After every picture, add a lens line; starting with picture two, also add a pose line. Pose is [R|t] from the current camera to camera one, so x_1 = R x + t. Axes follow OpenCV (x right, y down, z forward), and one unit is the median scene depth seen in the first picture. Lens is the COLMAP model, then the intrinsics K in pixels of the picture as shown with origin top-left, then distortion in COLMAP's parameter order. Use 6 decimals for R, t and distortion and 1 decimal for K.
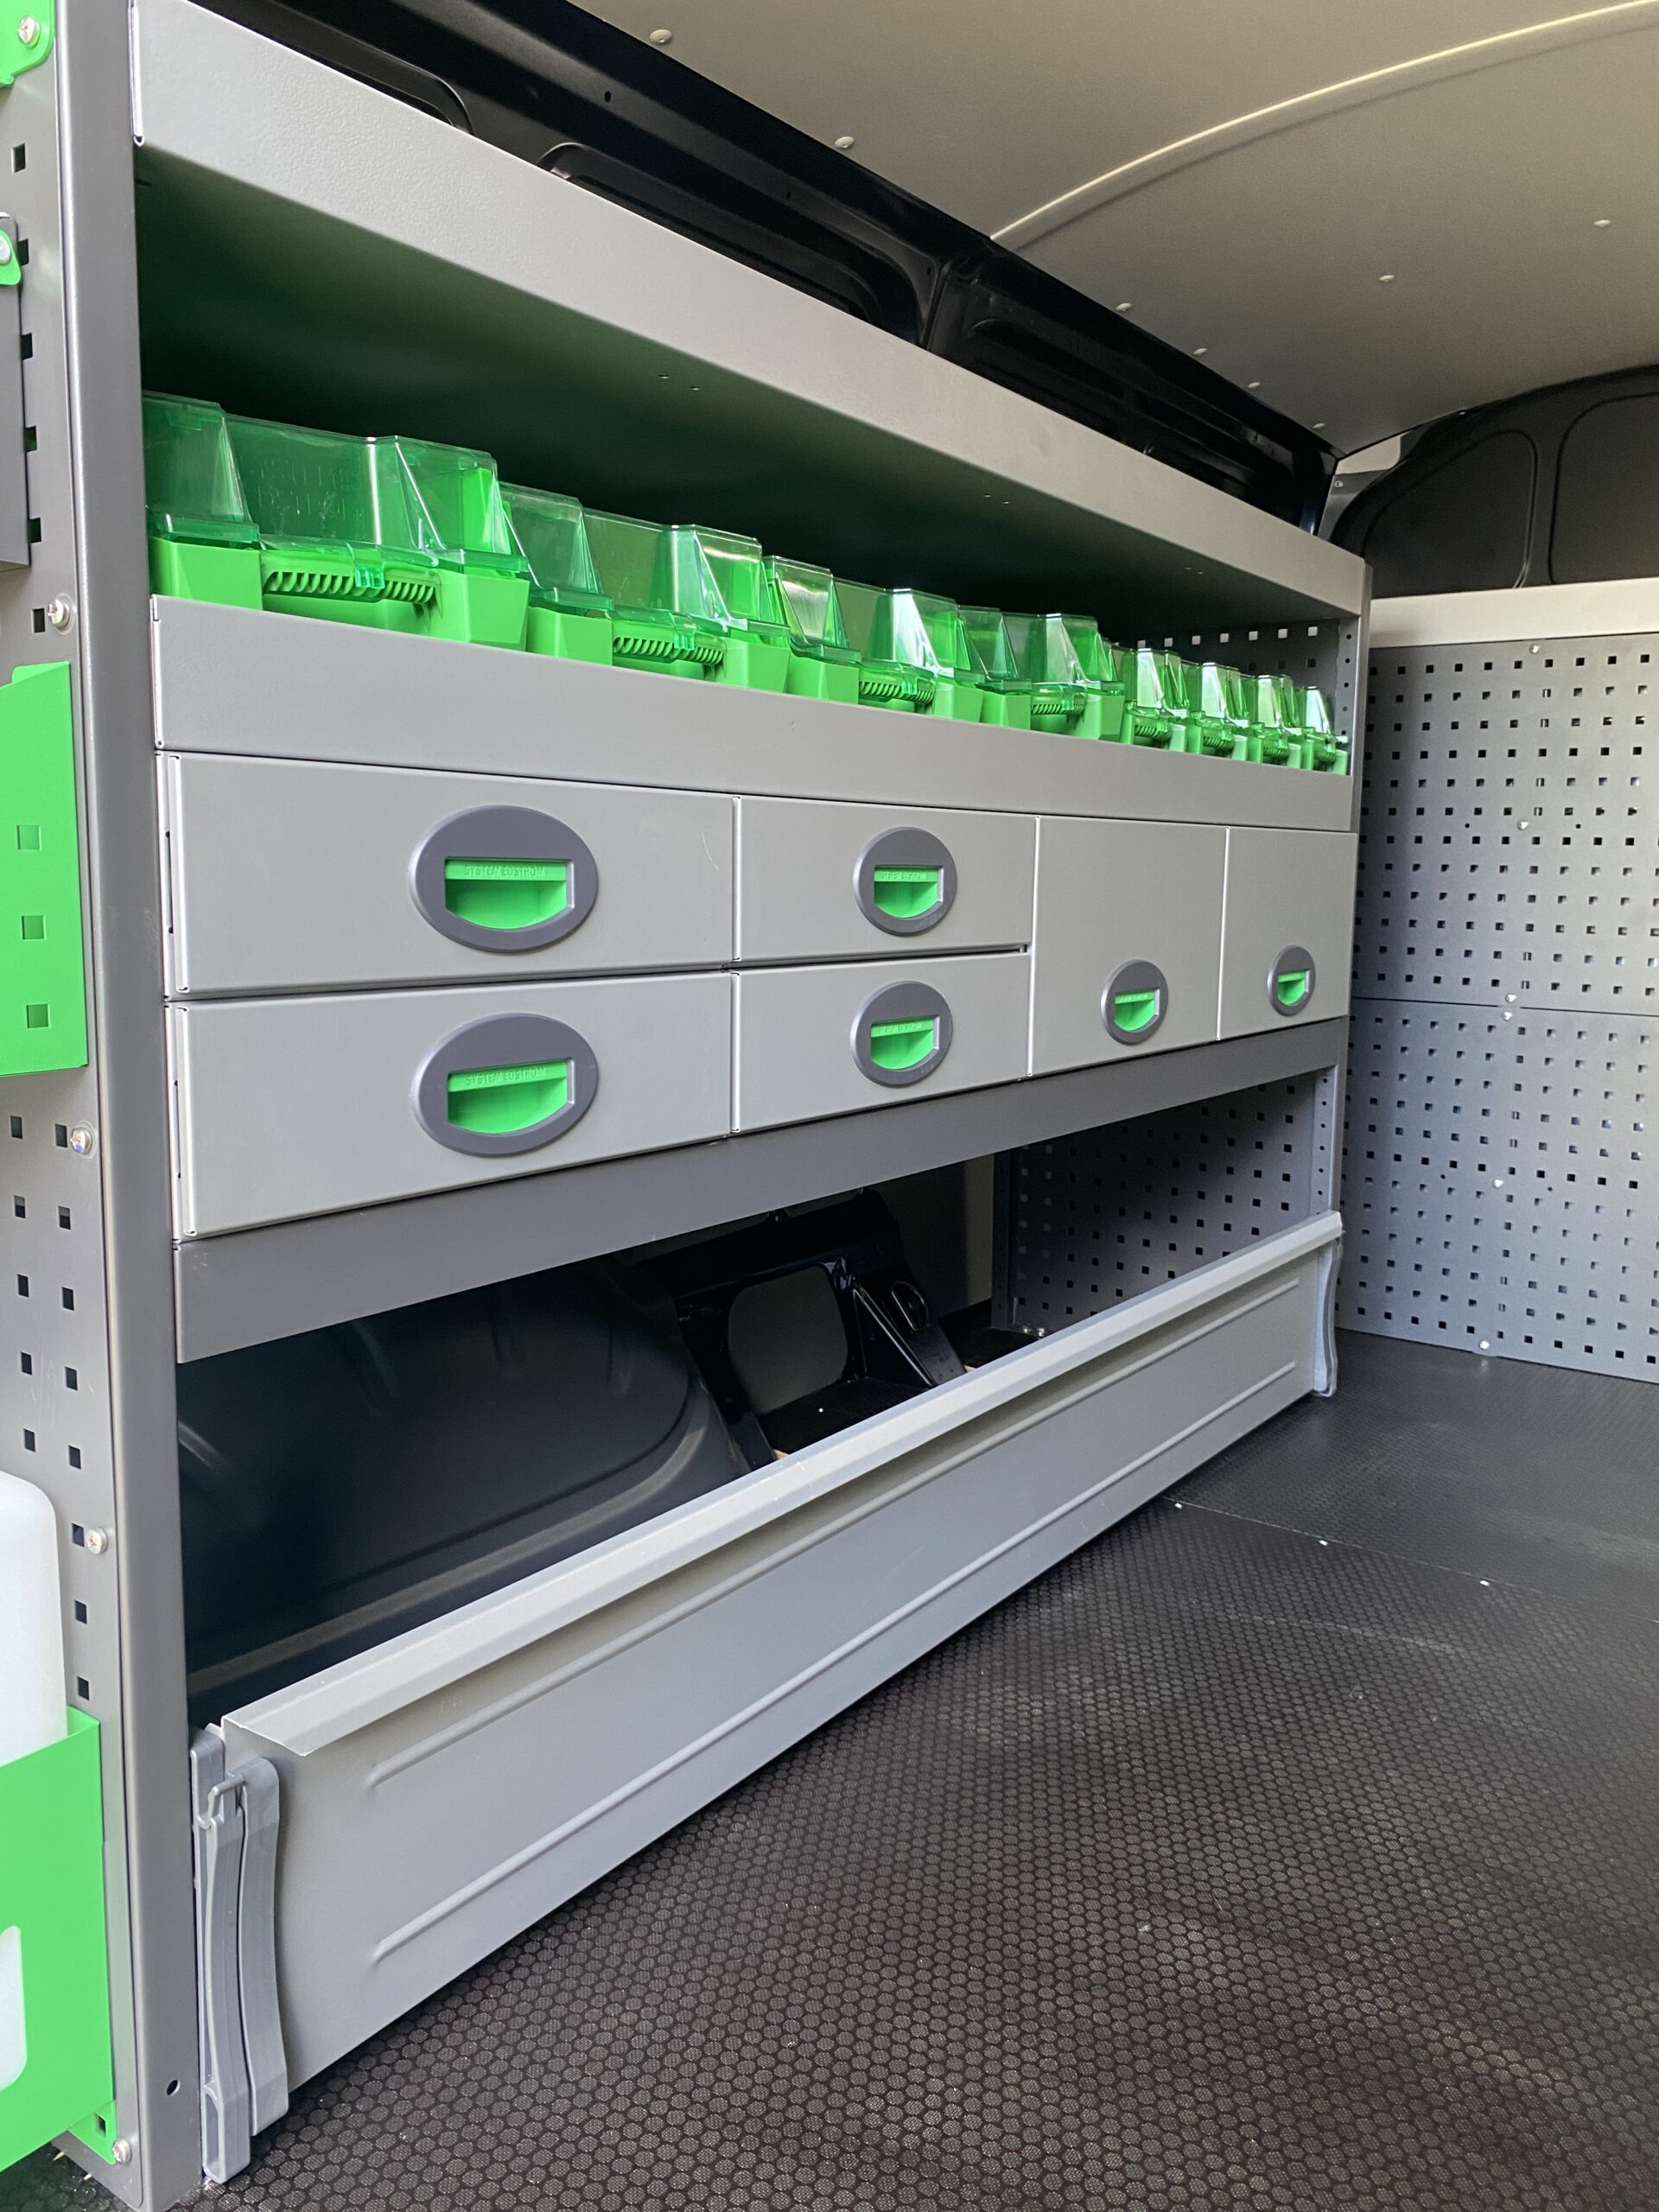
lens RADIAL K [[1671.2, 0, 857.9], [0, 1671.2, 1079.7], [0, 0, 1]] dist [0.026241, -0.047484]
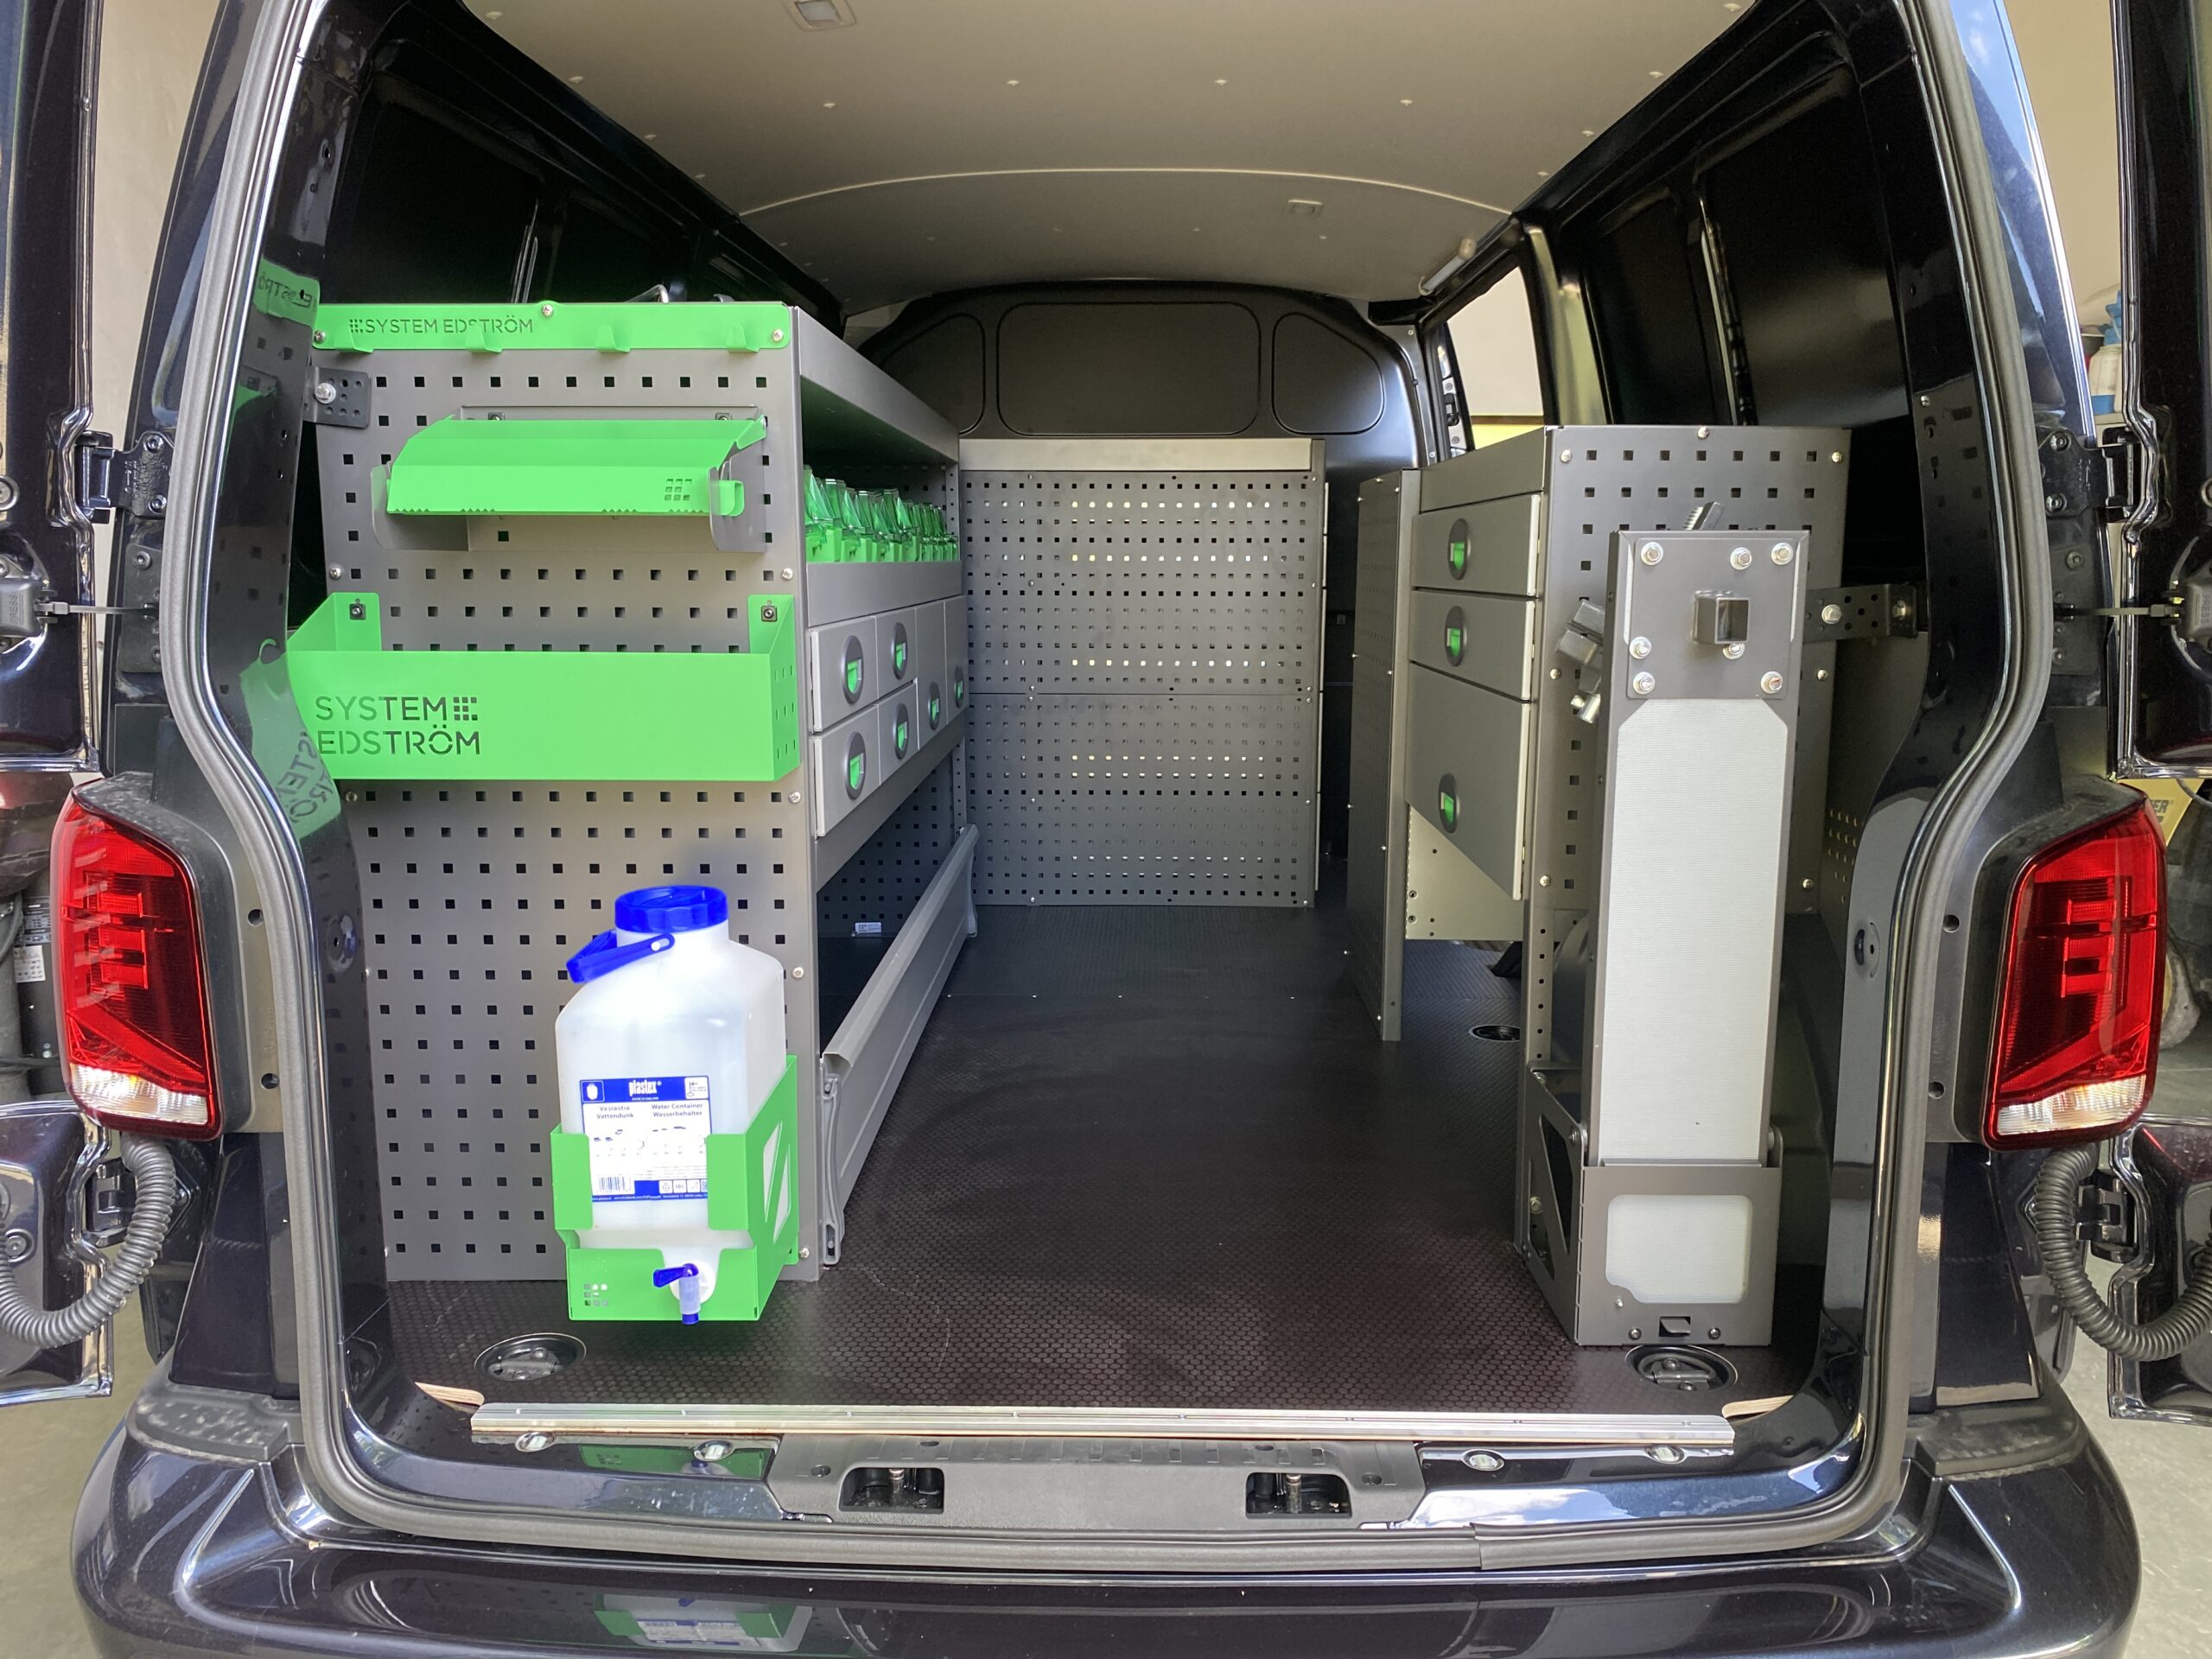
lens RADIAL K [[1671.2, 0, 1108.3], [0, 1671.2, 805.5], [0, 0, 1]] dist [0.026241, -0.047484]
pose [[0.820362, -0.099090, 0.563194, -0.528805], [0.084609, 0.995065, 0.051831, -0.013226], [-0.565551, 0.005131, 0.824698, -0.432918]]
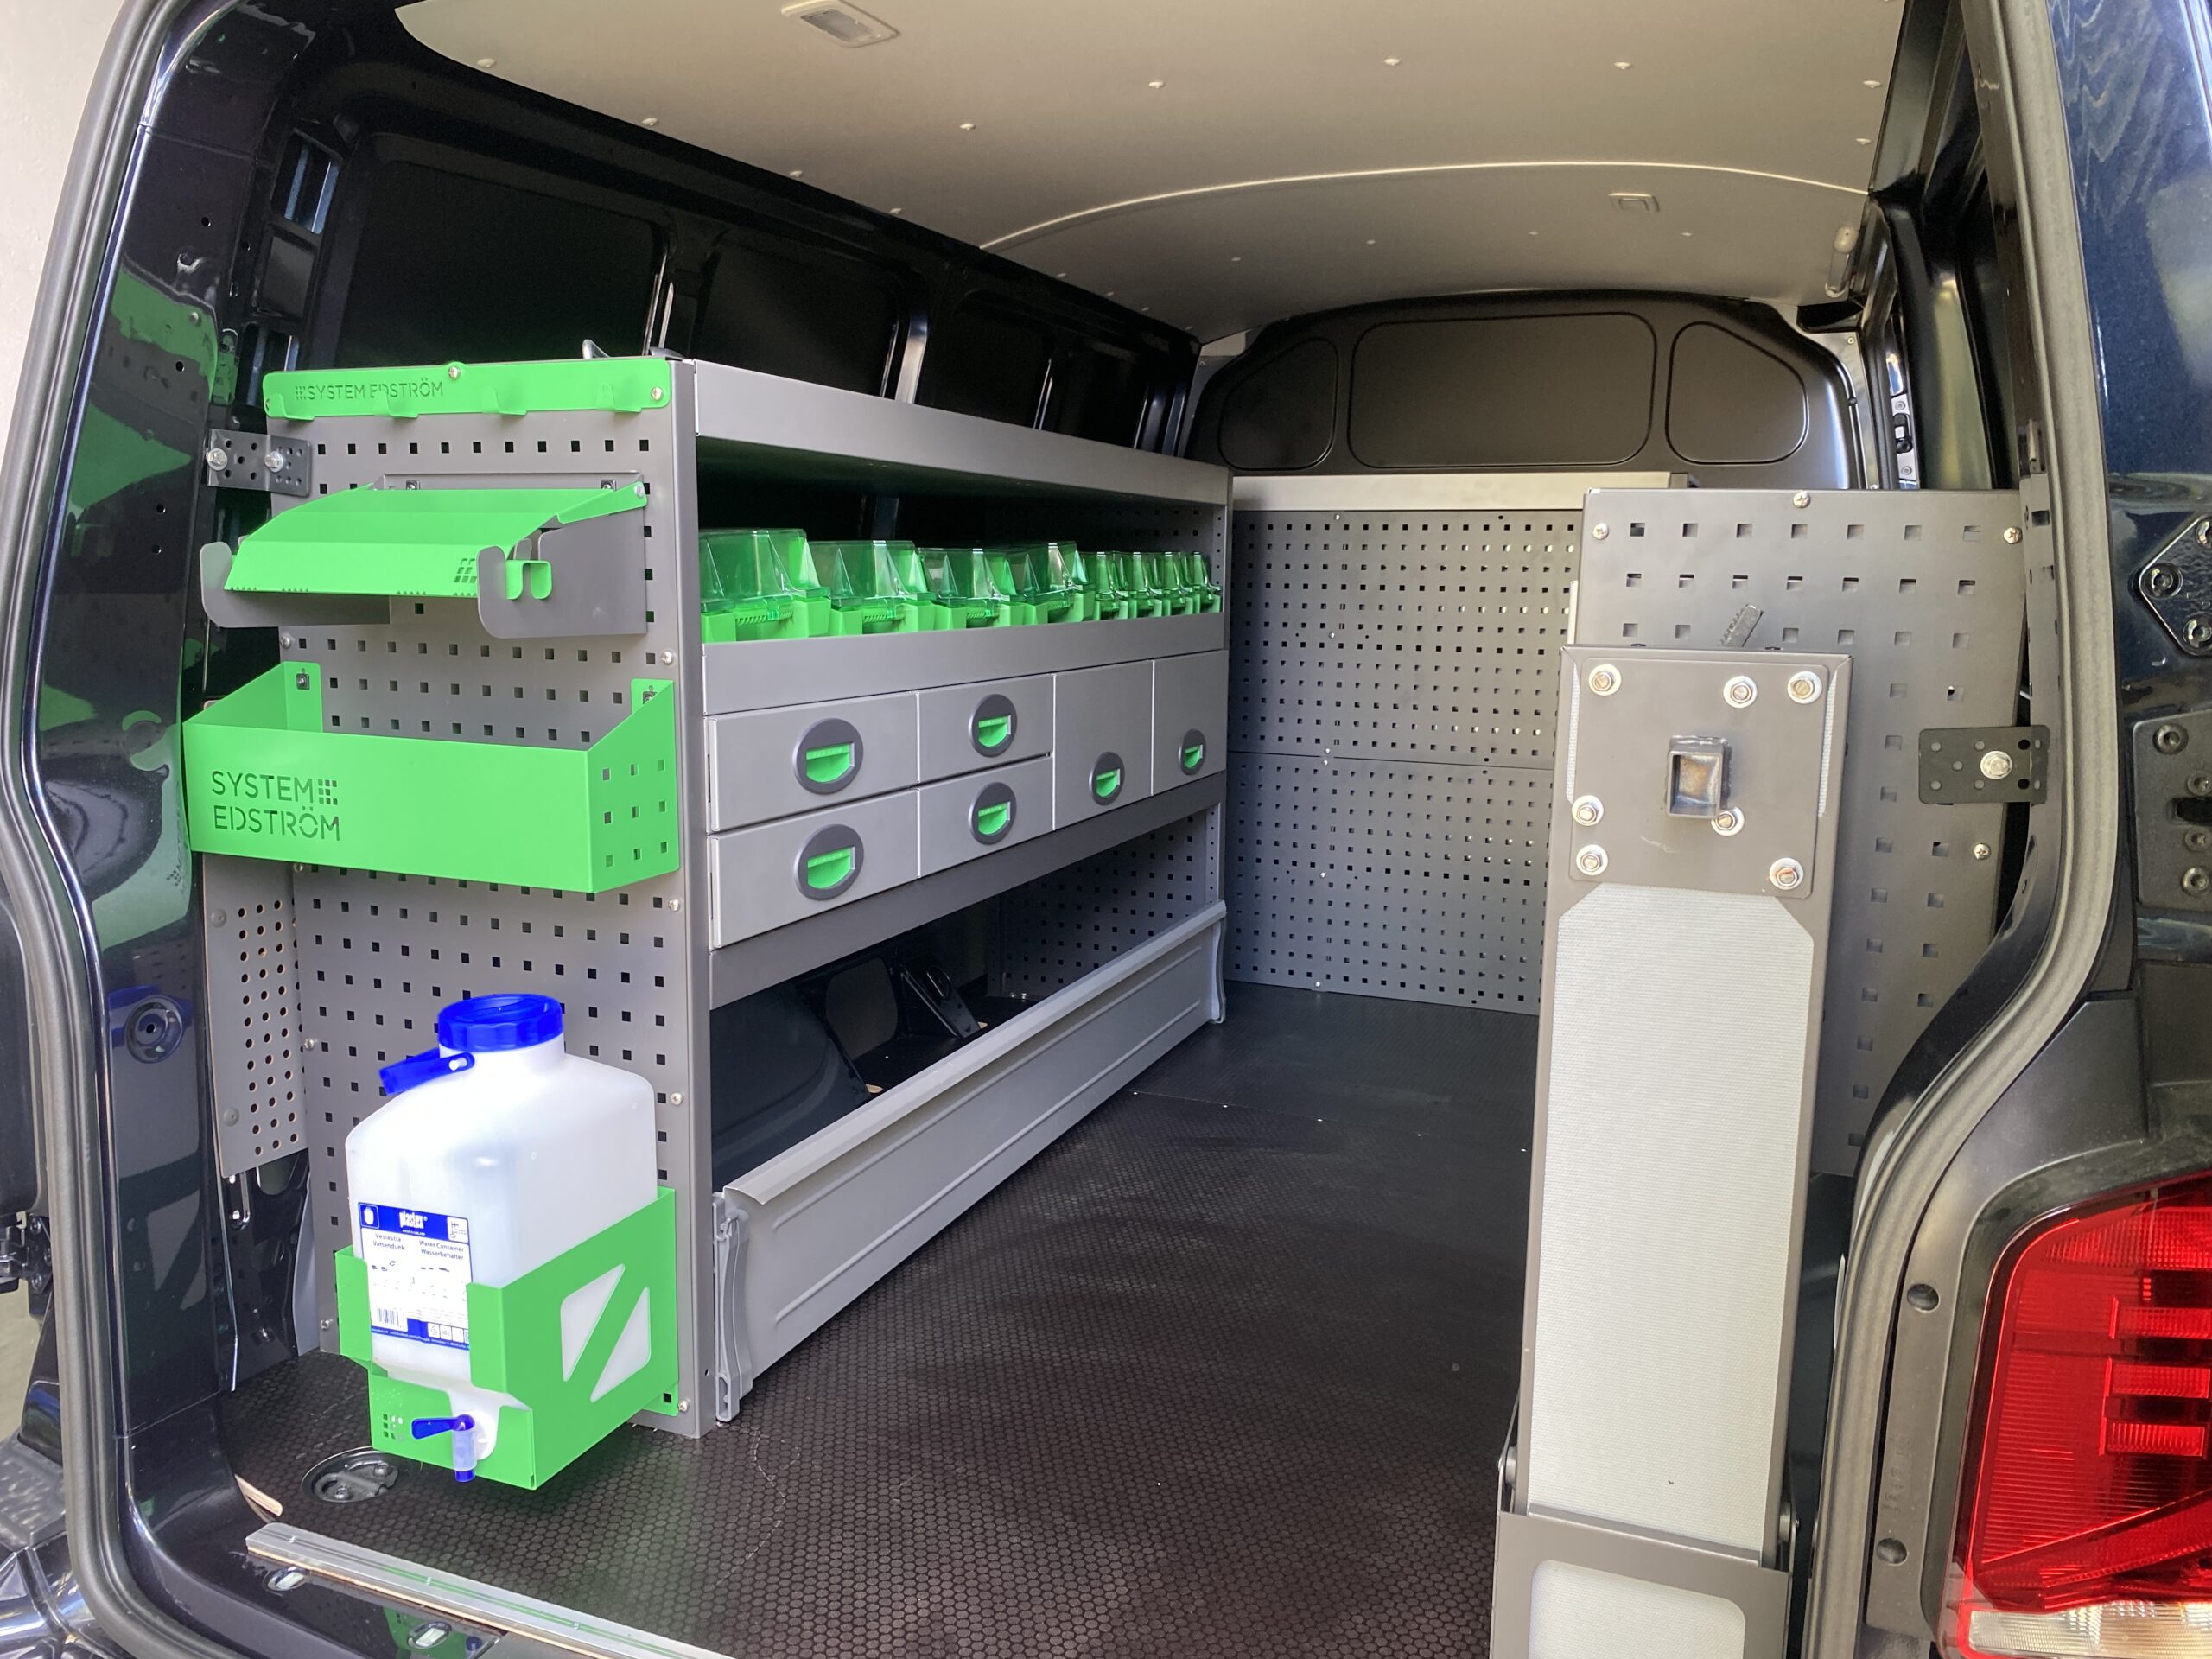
lens RADIAL K [[1671.2, 0, 1120.7], [0, 1671.2, 807.7], [0, 0, 1]] dist [0.026241, -0.047484]
pose [[0.970803, -0.035513, 0.237234, -0.154707], [0.030228, 0.999208, 0.025882, -0.045443], [-0.237966, -0.017955, 0.971108, -0.431105]]
